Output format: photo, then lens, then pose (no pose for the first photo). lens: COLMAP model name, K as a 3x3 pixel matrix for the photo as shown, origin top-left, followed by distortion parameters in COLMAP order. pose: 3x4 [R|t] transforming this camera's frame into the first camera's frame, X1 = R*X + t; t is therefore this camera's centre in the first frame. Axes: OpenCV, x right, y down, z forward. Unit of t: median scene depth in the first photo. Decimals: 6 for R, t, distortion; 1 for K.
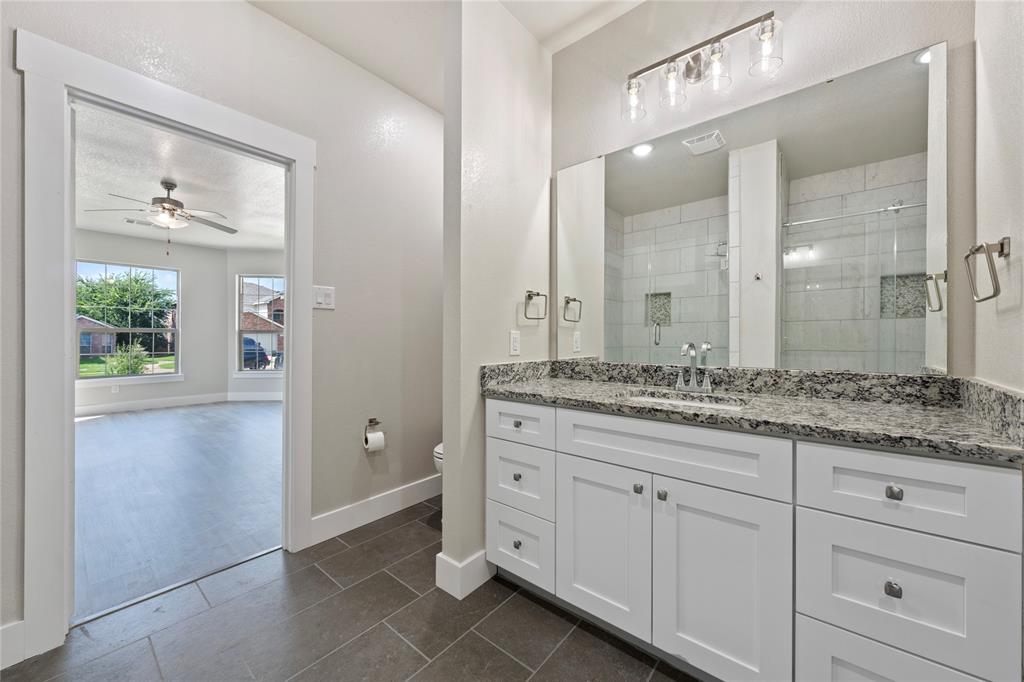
lens RADIAL K [[375.5, 0, 512.0], [0, 375.5, 341.0], [0, 0, 1]] dist [0.000225, 0.000028]
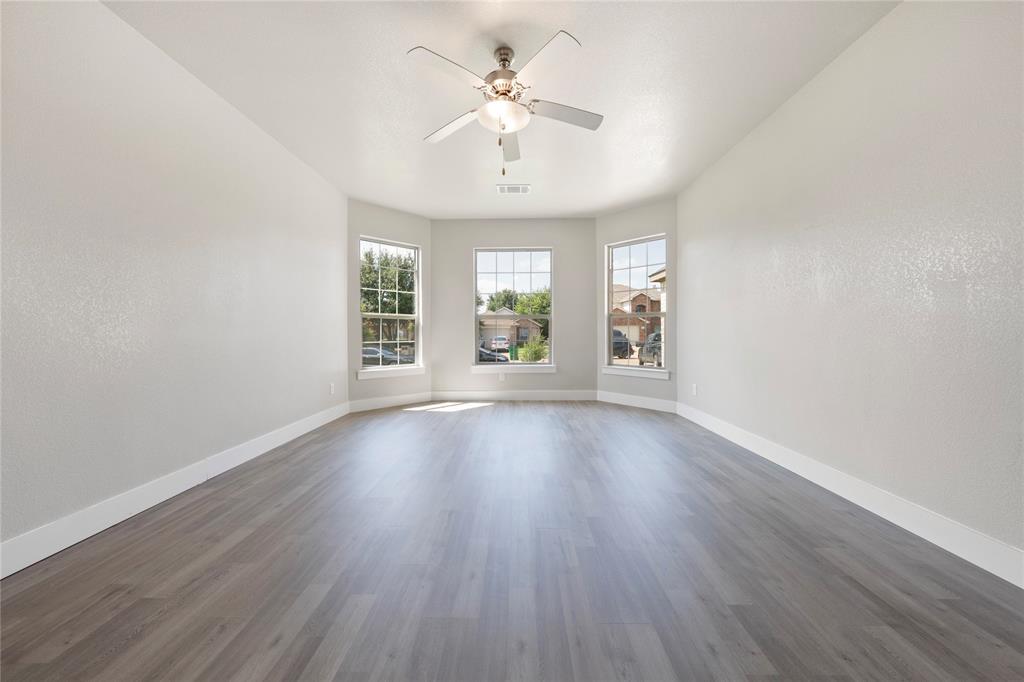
lens RADIAL K [[343.8, 0, 512.0], [0, 343.8, 341.0], [0, 0, 1]] dist [-0.000205, -0.000004]
pose [[0.615965, 0.010885, -0.787699, -0.098180], [0.006428, 0.999802, 0.018843, 0.004930], [0.787748, -0.016670, 0.615773, 0.137727]]
